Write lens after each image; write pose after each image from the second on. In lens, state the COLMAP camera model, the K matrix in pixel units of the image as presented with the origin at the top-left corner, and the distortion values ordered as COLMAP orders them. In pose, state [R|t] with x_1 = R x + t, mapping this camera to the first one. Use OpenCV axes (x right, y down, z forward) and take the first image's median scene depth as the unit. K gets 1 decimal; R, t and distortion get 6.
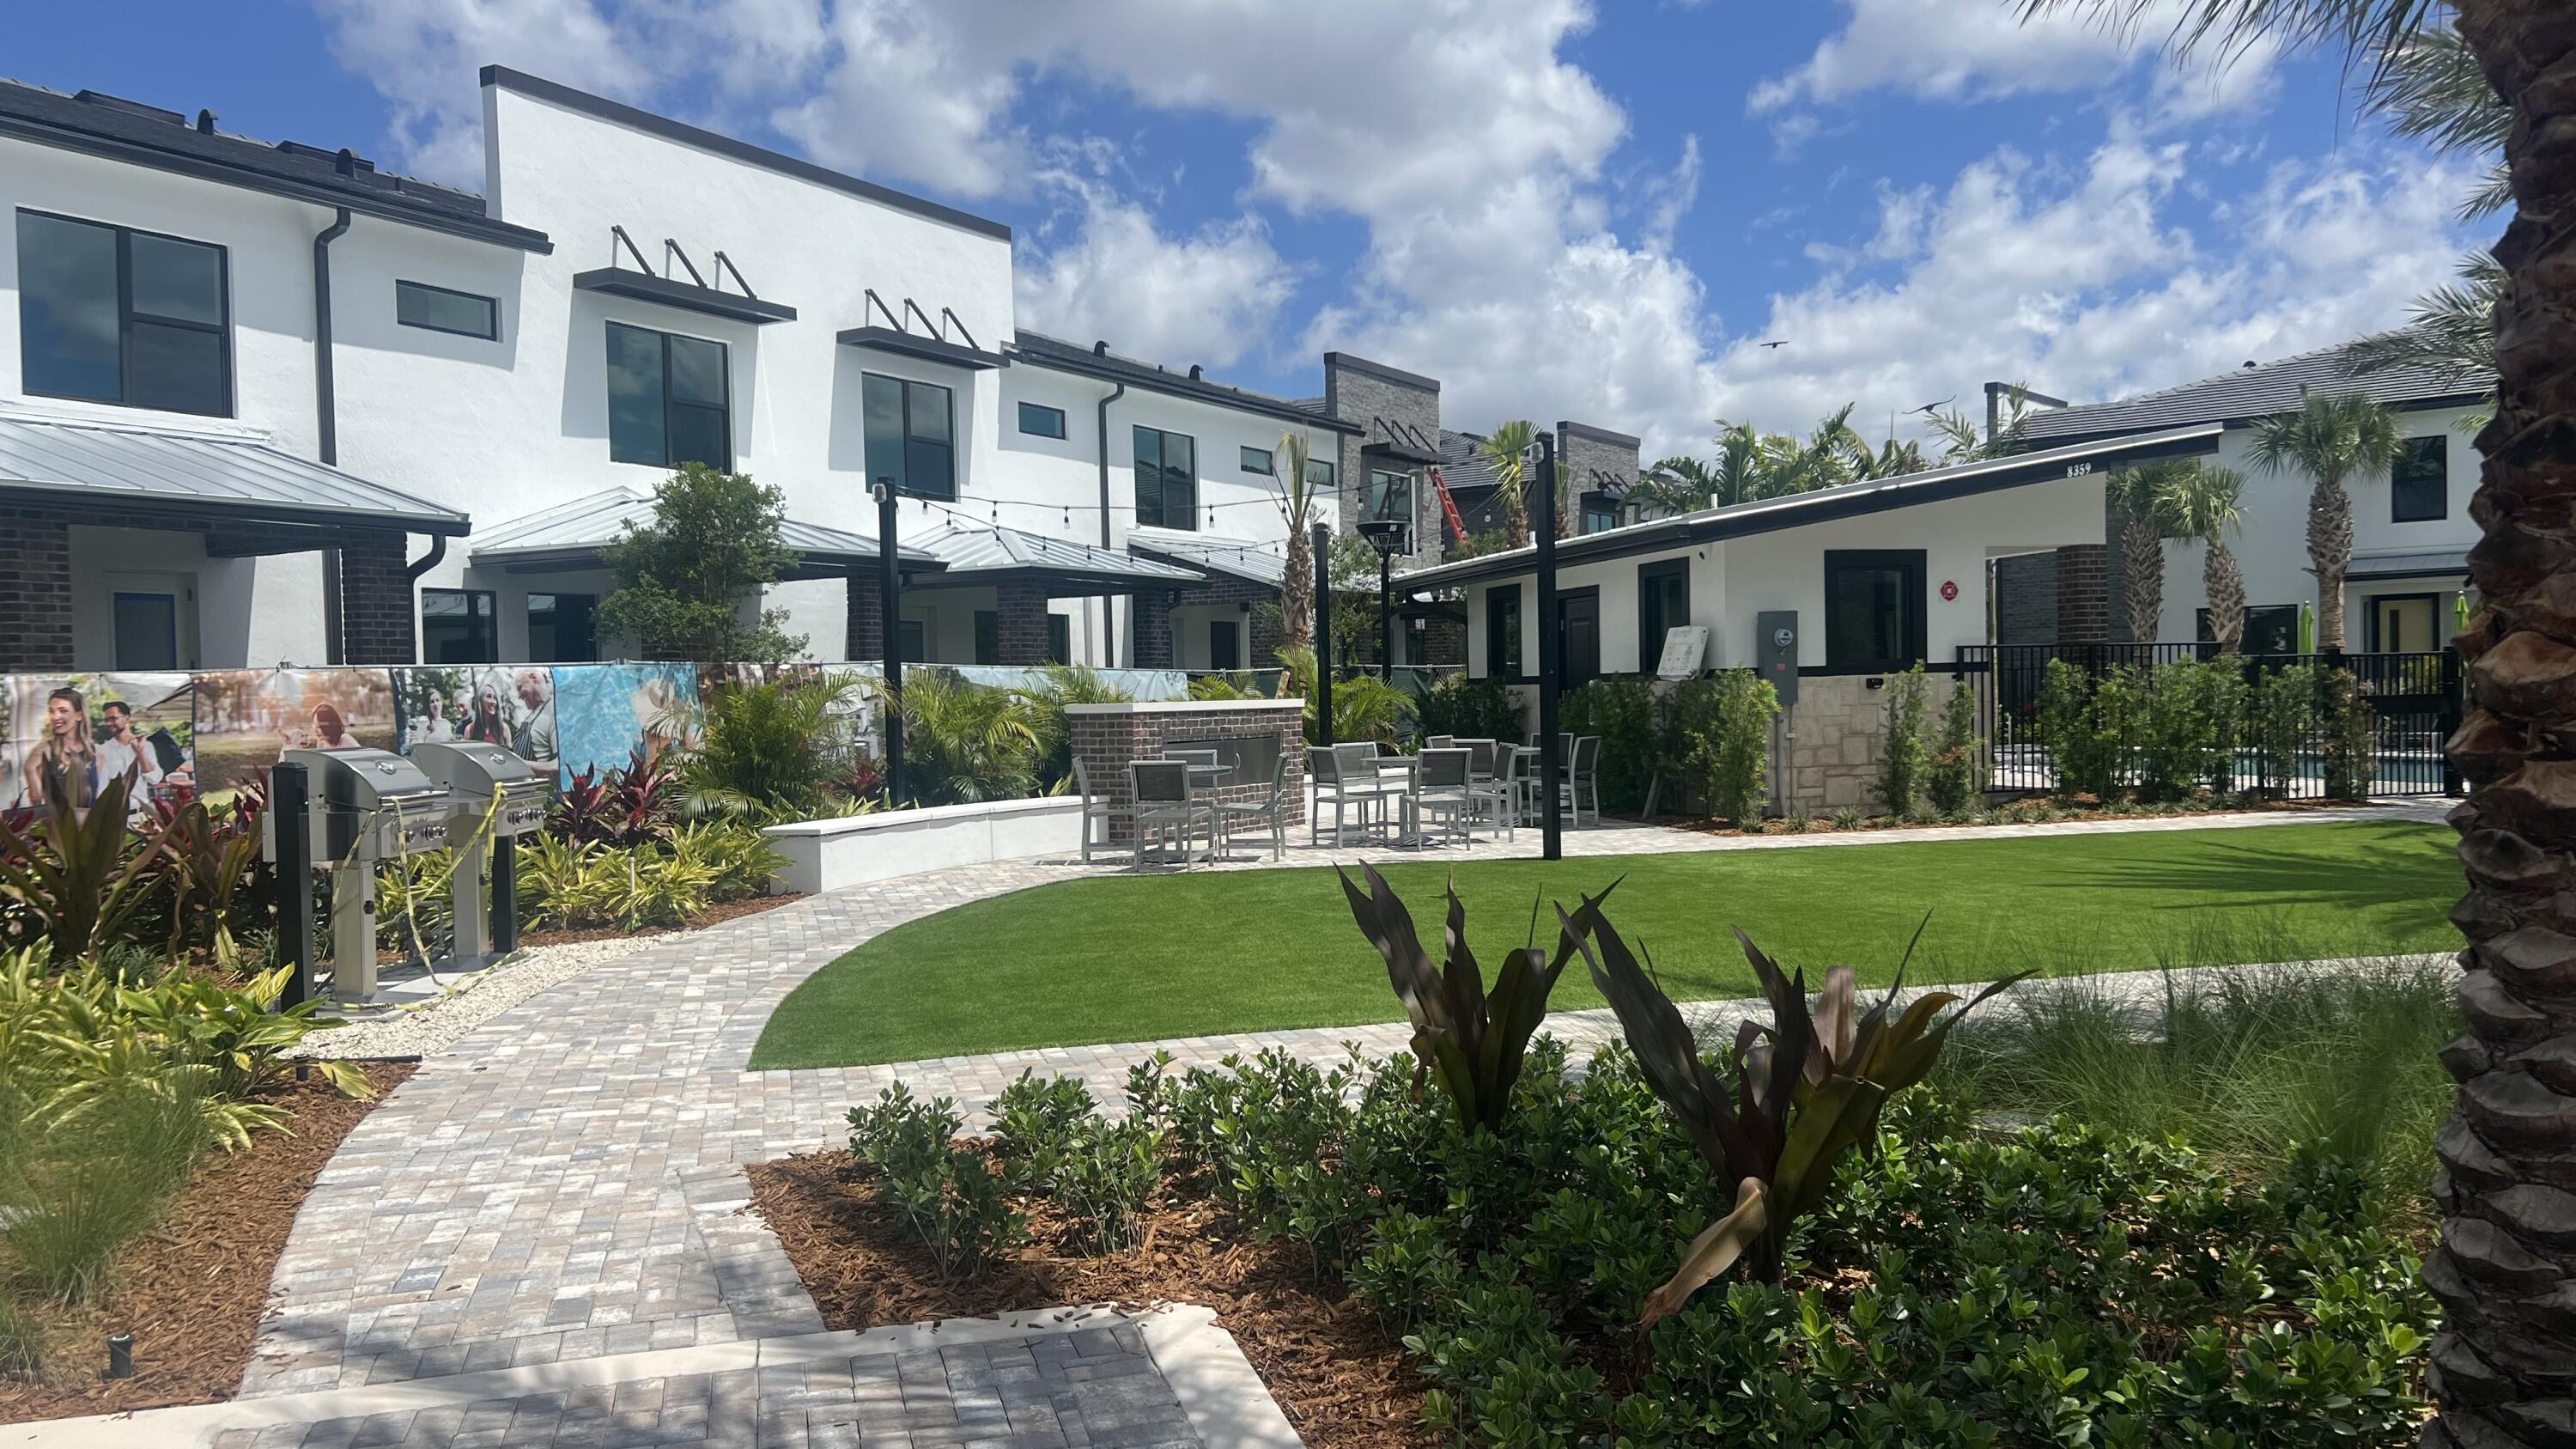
lens RADIAL K [[1995.2, 0, 1288.0], [0, 1995.2, 724.5], [0, 0, 1]] dist [0.120475, -0.167753]
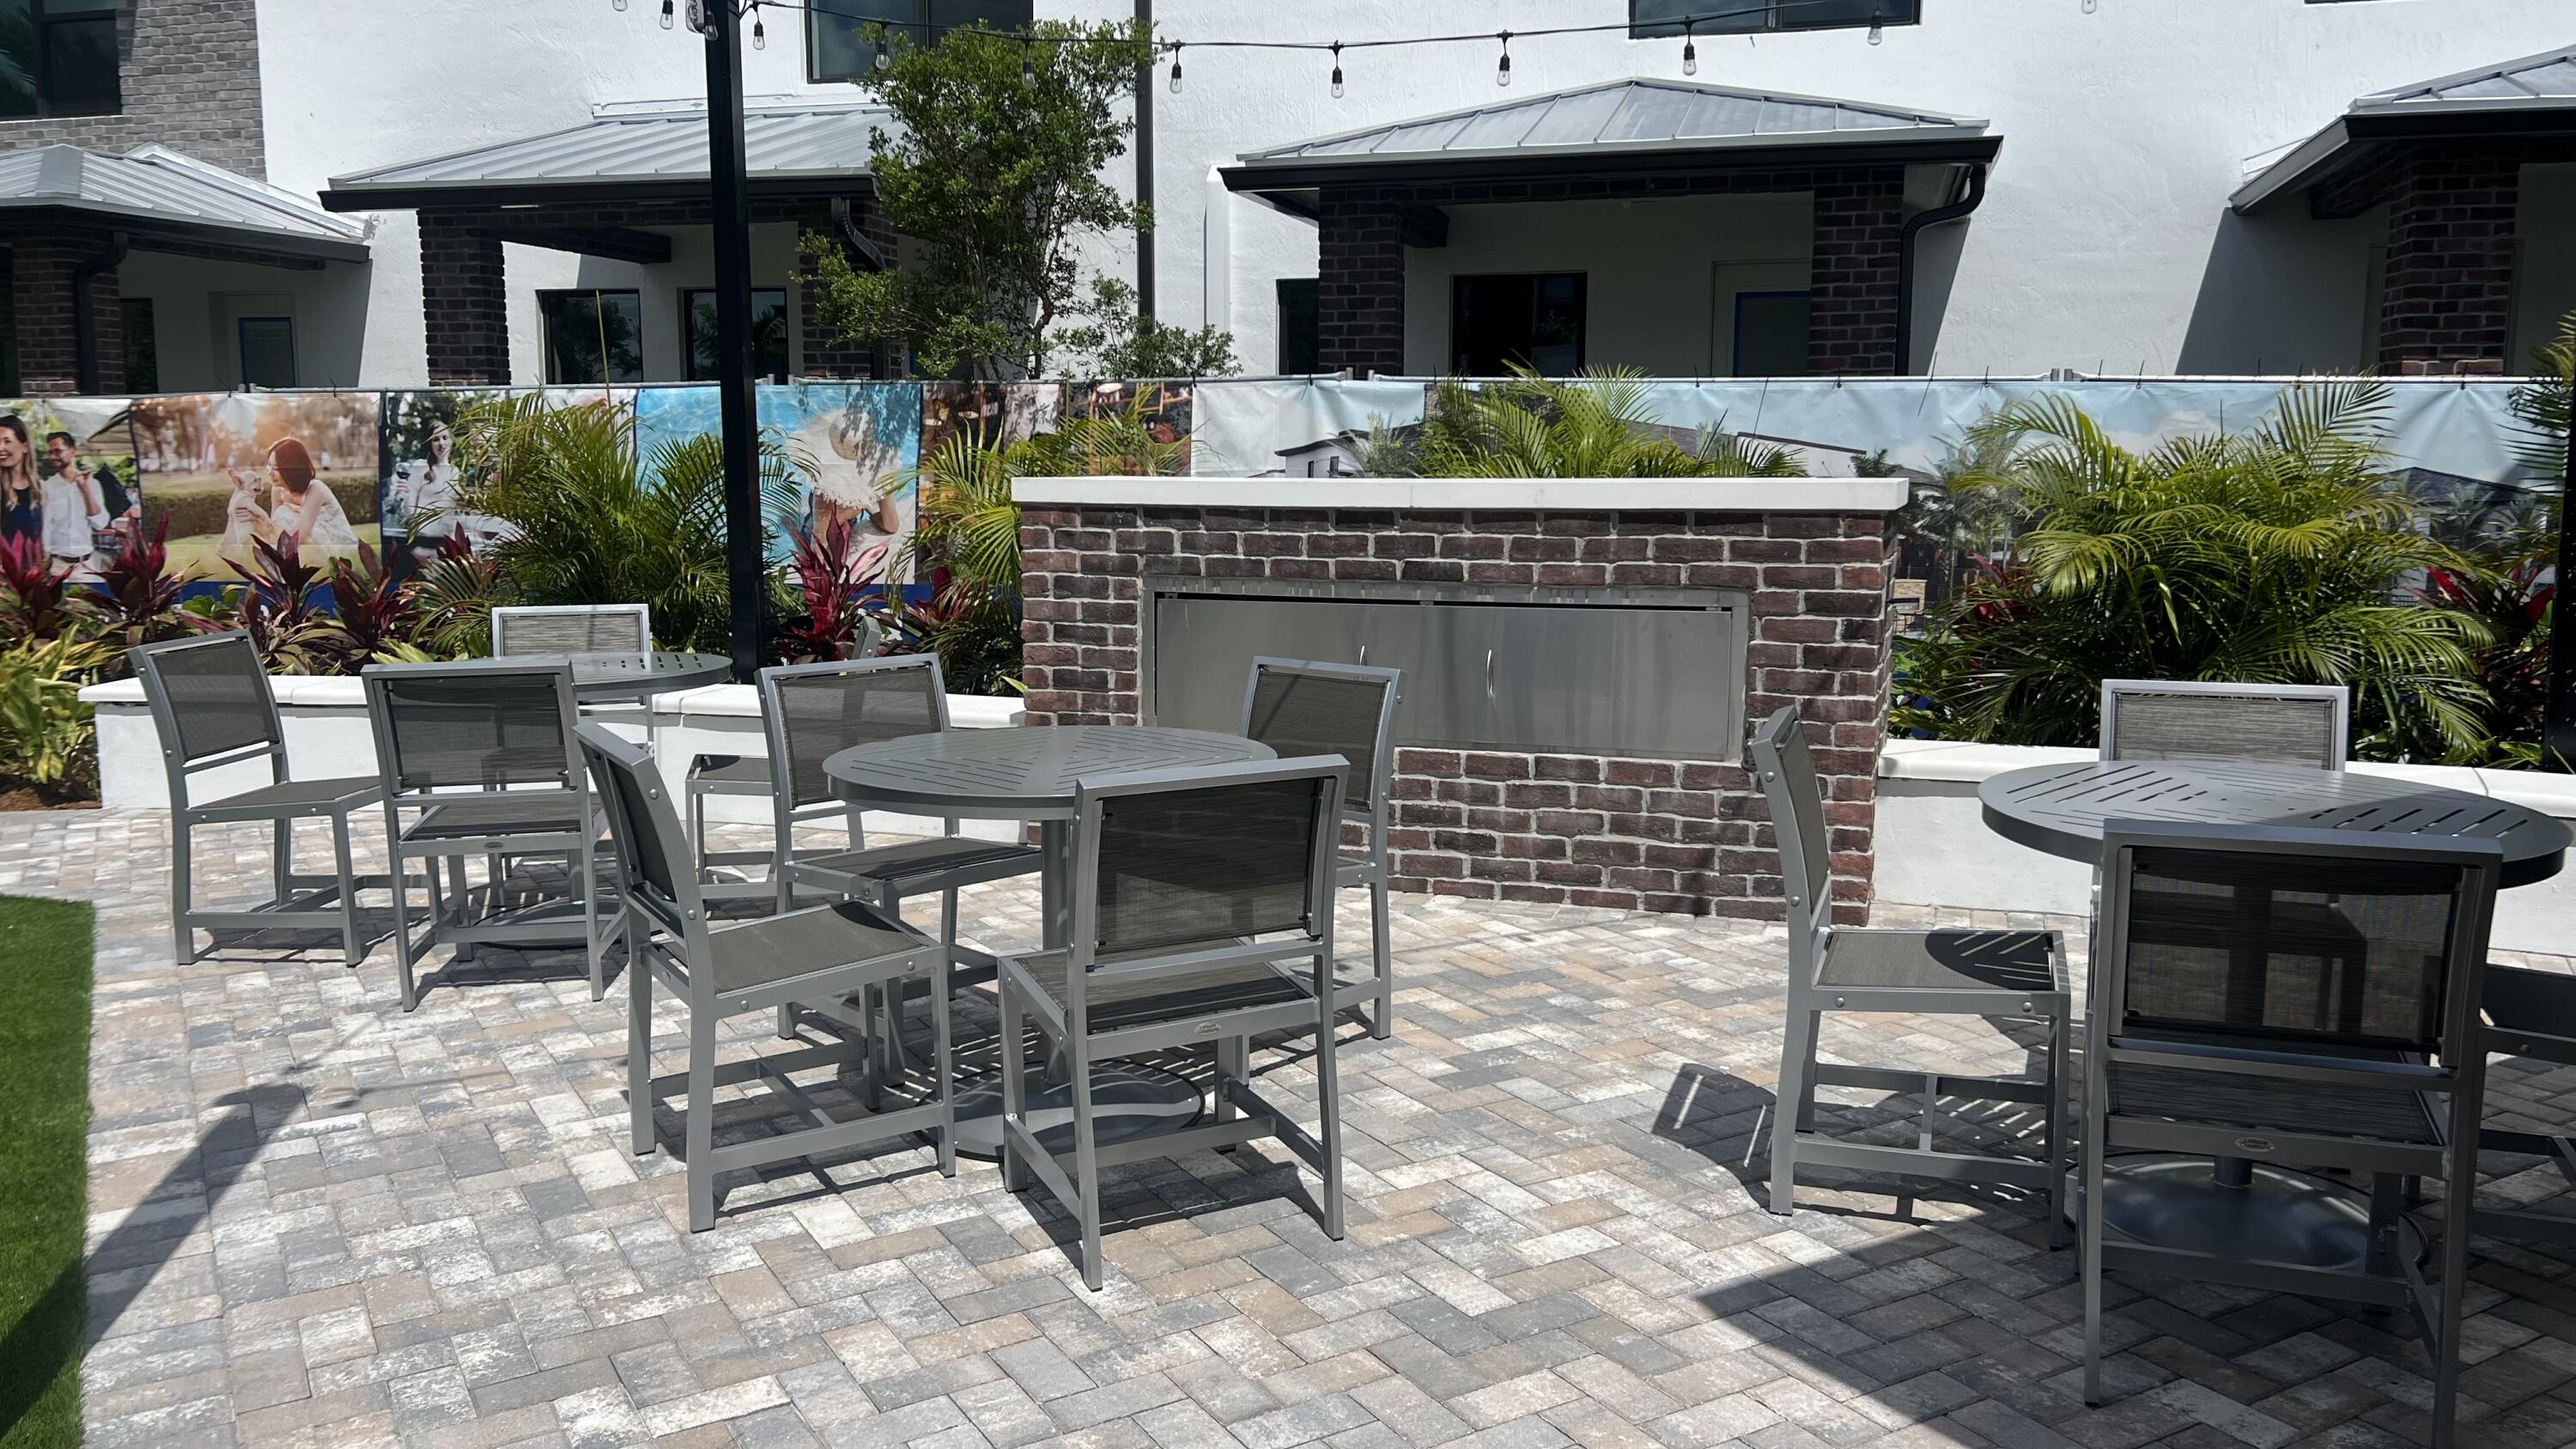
lens RADIAL K [[1995.2, 0, 1288.0], [0, 1995.2, 724.5], [0, 0, 1]] dist [0.120475, -0.167753]
pose [[0.247652, 0.152132, -0.956830, 0.362036], [-0.022908, 0.988238, 0.151196, -0.028001], [0.968578, -0.015525, 0.248224, 1.153968]]
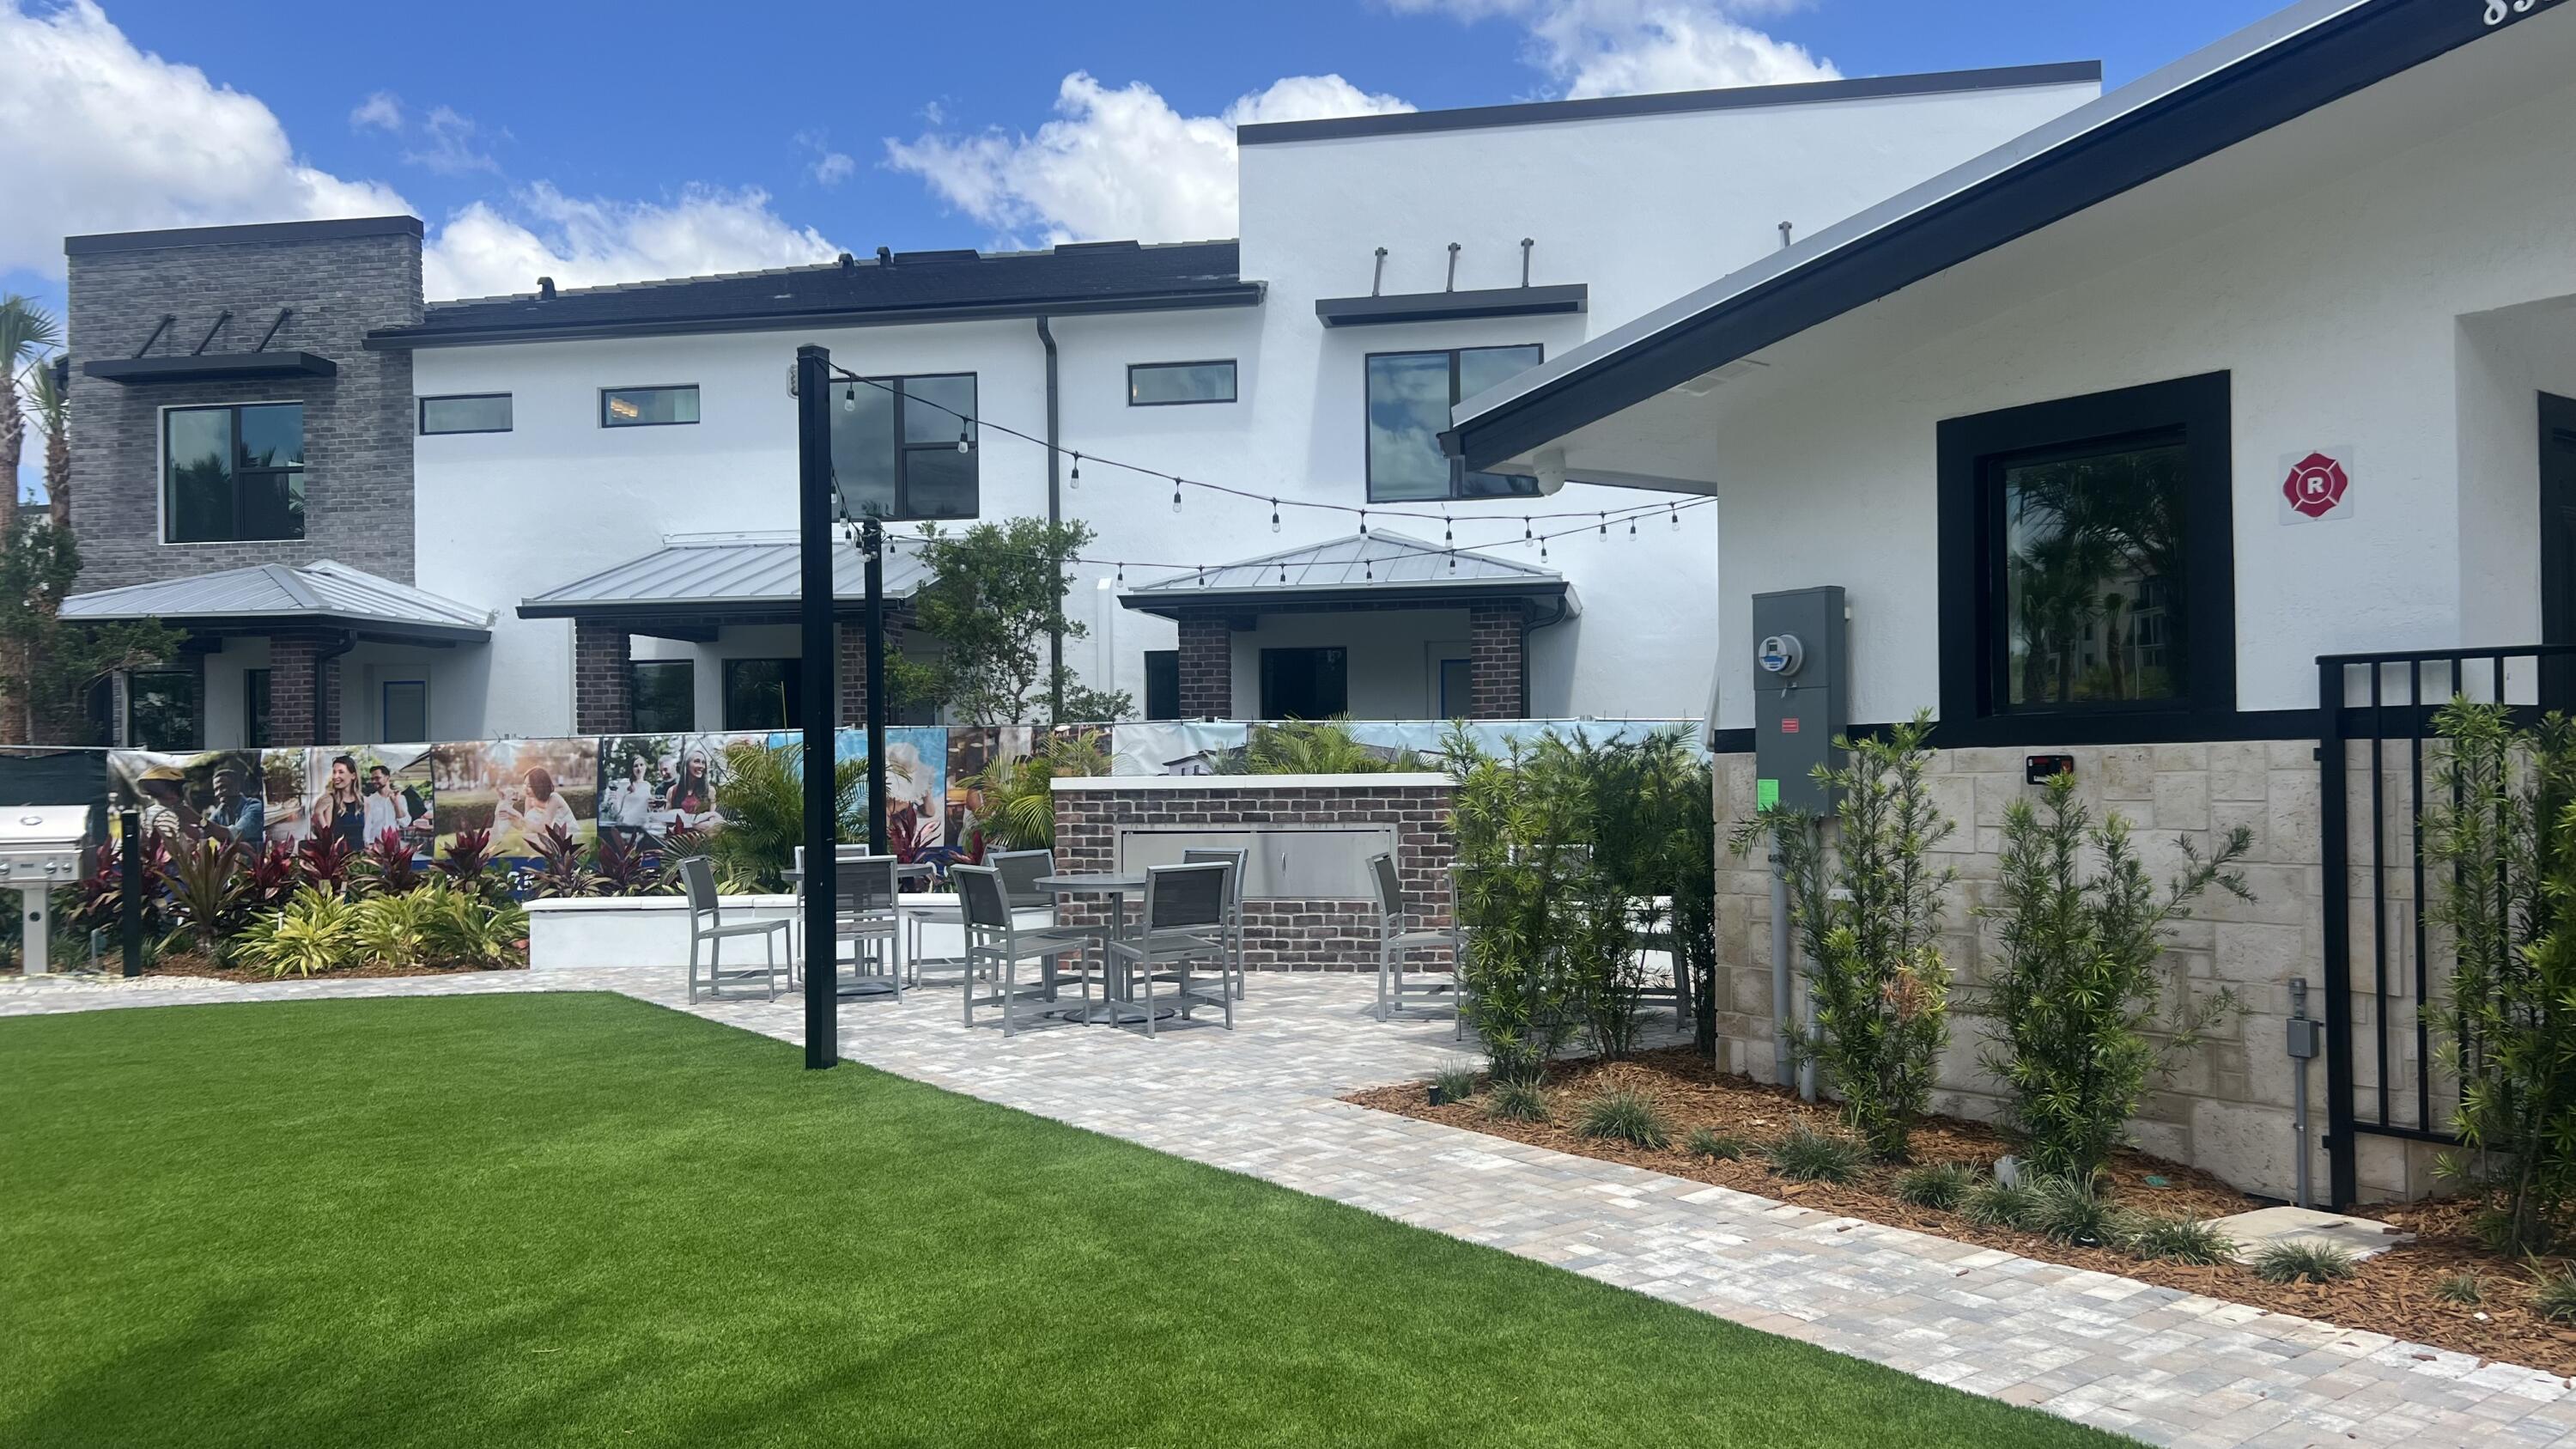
lens RADIAL K [[1939.5, 0, 1297.9], [0, 1939.5, 785.1], [0, 0, 1]] dist [0.011592, 0.001543]
pose [[0.341550, 0.028323, -0.939437, 0.769877], [-0.009334, 0.999599, 0.026743, -0.034688], [0.939817, -0.000365, 0.341677, 1.014278]]
